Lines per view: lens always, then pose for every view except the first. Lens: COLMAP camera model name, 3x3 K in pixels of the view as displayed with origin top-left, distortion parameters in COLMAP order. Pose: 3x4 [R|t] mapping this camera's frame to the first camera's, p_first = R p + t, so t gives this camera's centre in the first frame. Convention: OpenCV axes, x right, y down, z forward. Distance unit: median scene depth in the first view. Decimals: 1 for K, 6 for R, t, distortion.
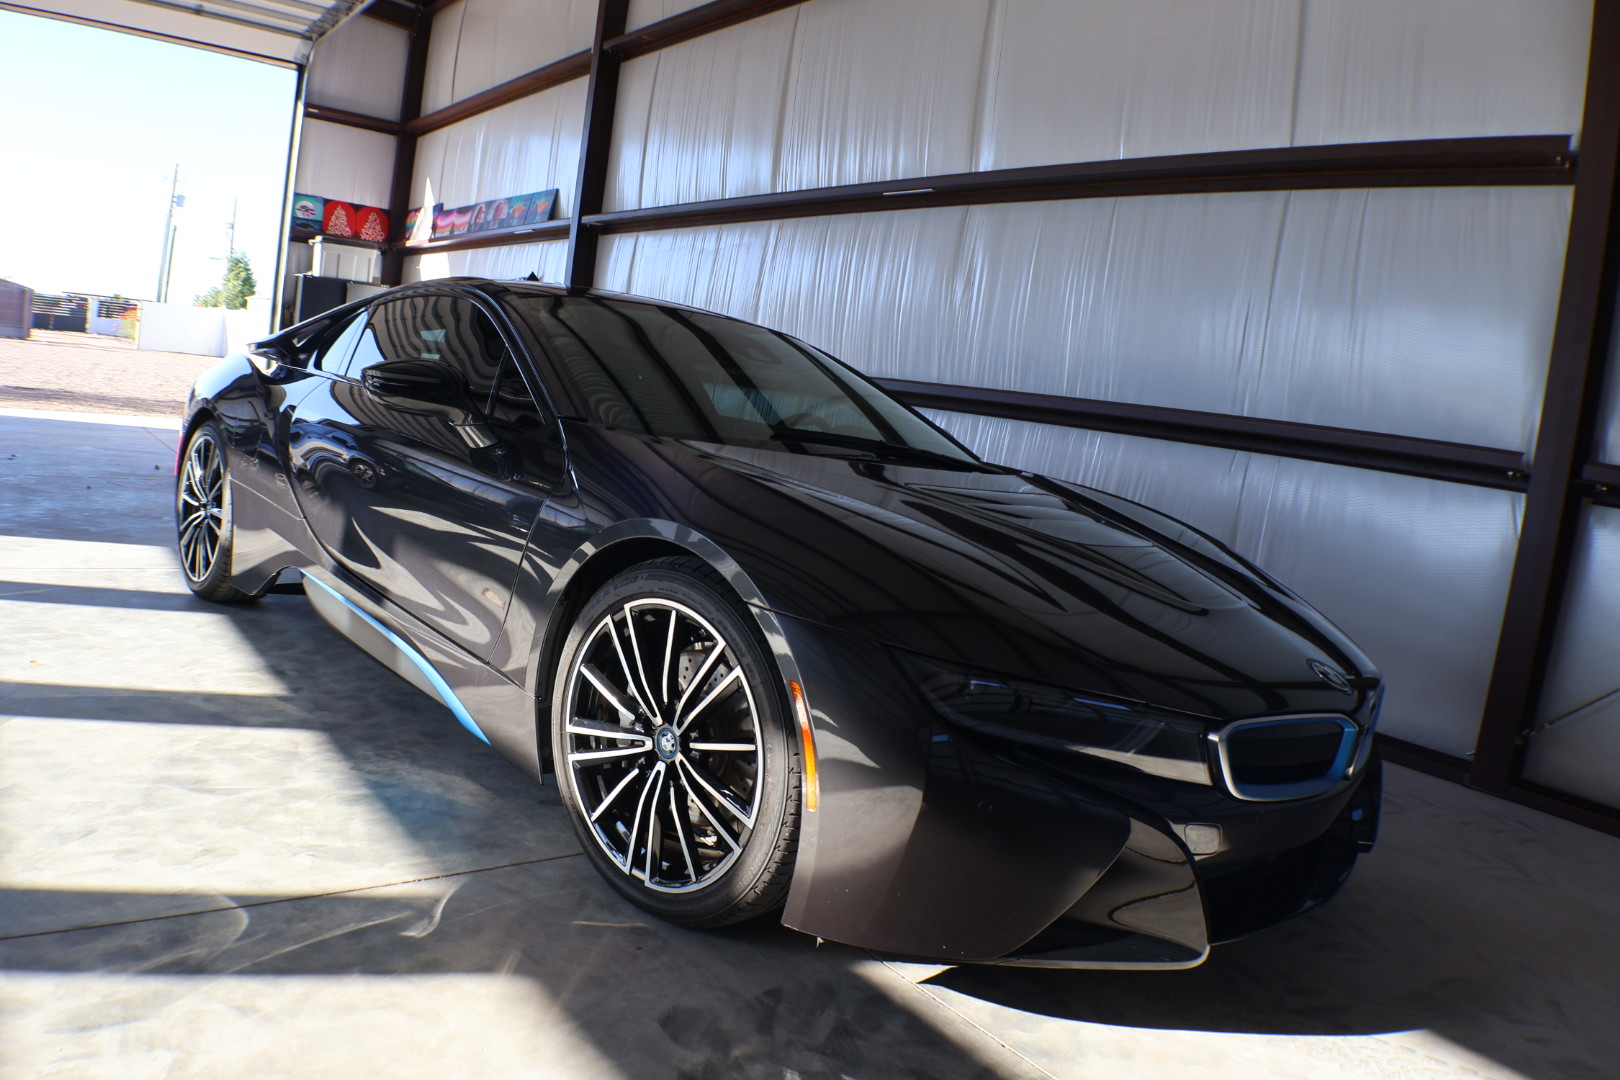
lens RADIAL K [[1118.7, 0, 810.0], [0, 1118.7, 540.0], [0, 0, 1]] dist [-0.138089, 0.019462]
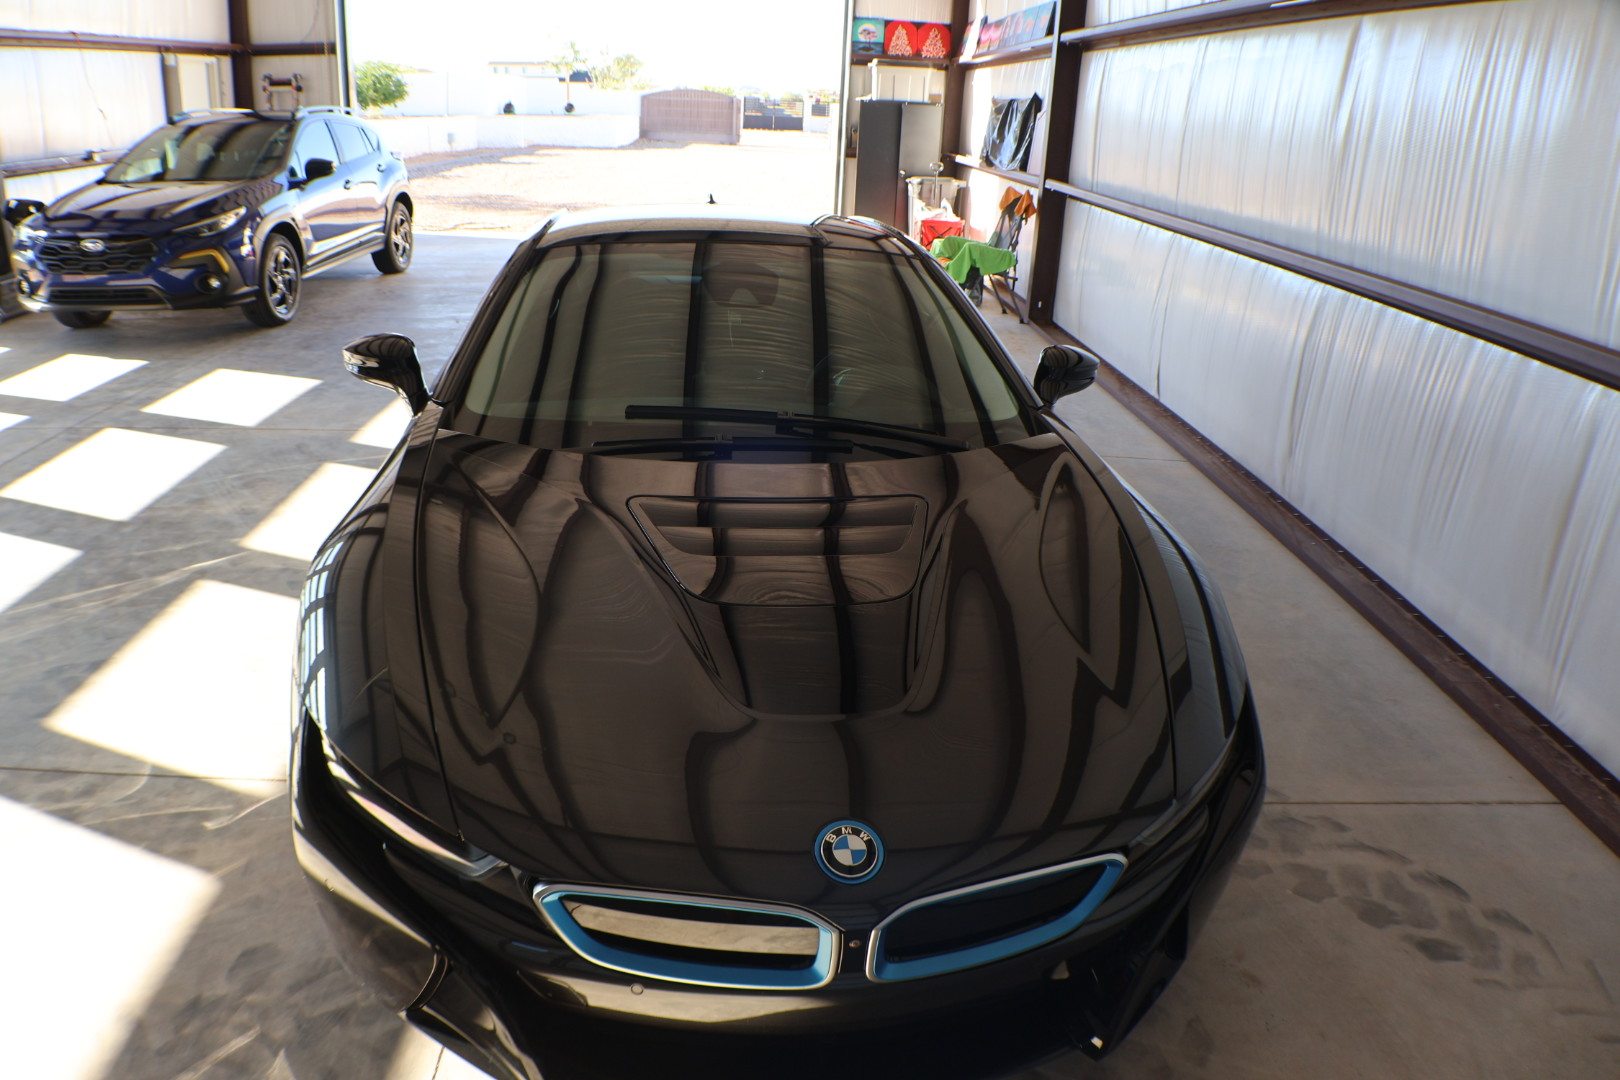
lens RADIAL K [[1118.7, 0, 810.0], [0, 1118.7, 540.0], [0, 0, 1]] dist [-0.138089, 0.019462]
pose [[0.819436, 0.129517, -0.558345, 0.131761], [-0.020545, 0.980146, 0.197208, -0.036605], [0.572802, -0.150128, 0.805829, 0.058243]]
